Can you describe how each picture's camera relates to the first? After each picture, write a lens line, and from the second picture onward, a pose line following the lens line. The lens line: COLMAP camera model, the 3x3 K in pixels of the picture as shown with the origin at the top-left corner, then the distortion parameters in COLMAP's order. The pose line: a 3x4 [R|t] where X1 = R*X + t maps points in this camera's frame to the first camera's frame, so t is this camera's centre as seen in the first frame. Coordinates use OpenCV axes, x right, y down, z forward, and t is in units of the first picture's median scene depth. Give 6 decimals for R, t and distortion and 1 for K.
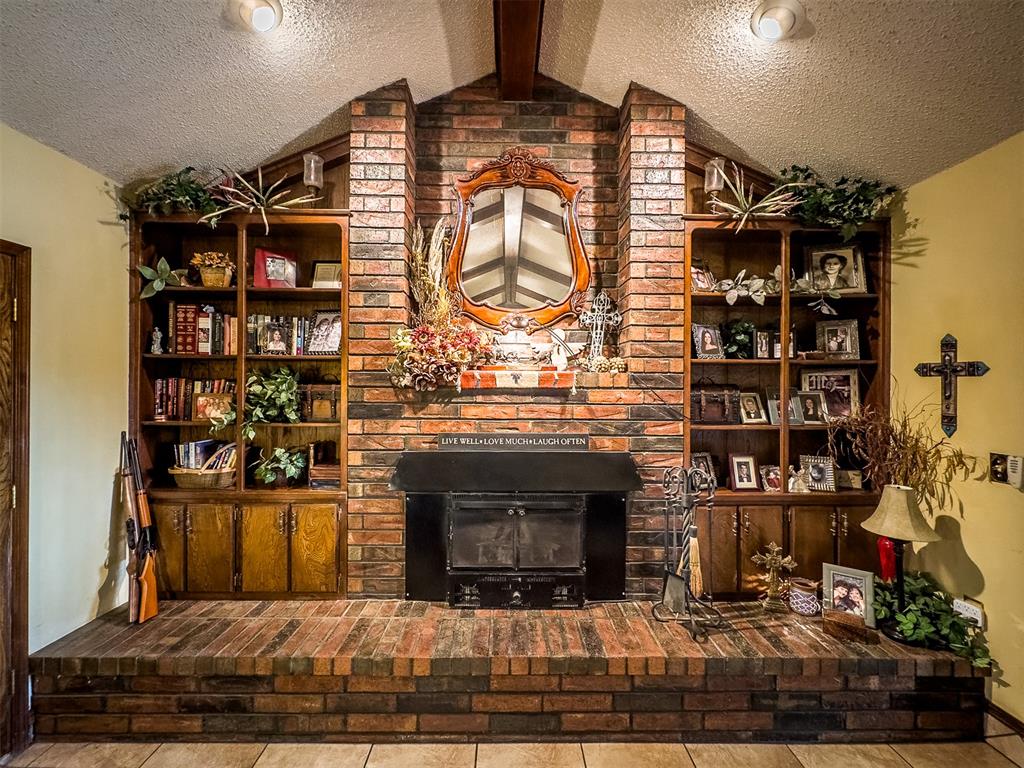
lens RADIAL K [[412.2, 0, 510.2], [0, 412.2, 383.3], [0, 0, 1]] dist [-0.002586, 0.000629]
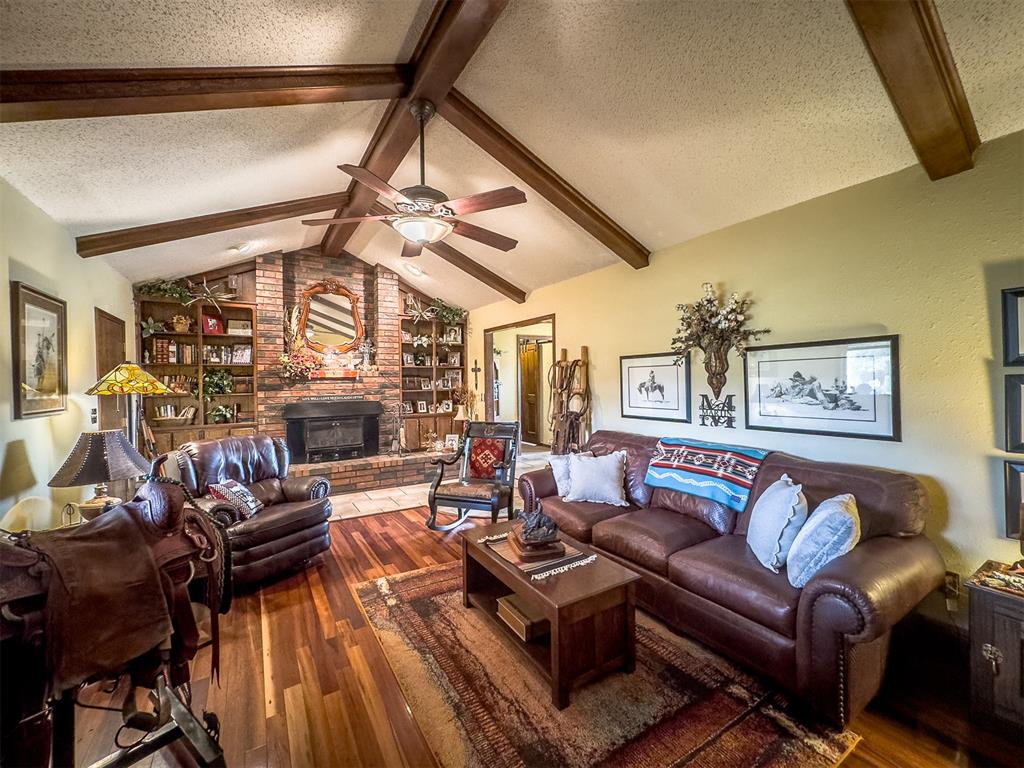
lens RADIAL K [[412.2, 0, 510.2], [0, 412.2, 383.3], [0, 0, 1]] dist [-0.002586, 0.000629]
pose [[0.855597, -0.019486, 0.517275, -0.364596], [0.014096, 0.999798, 0.014348, 0.026237], [-0.517450, -0.004984, 0.855699, -1.716272]]
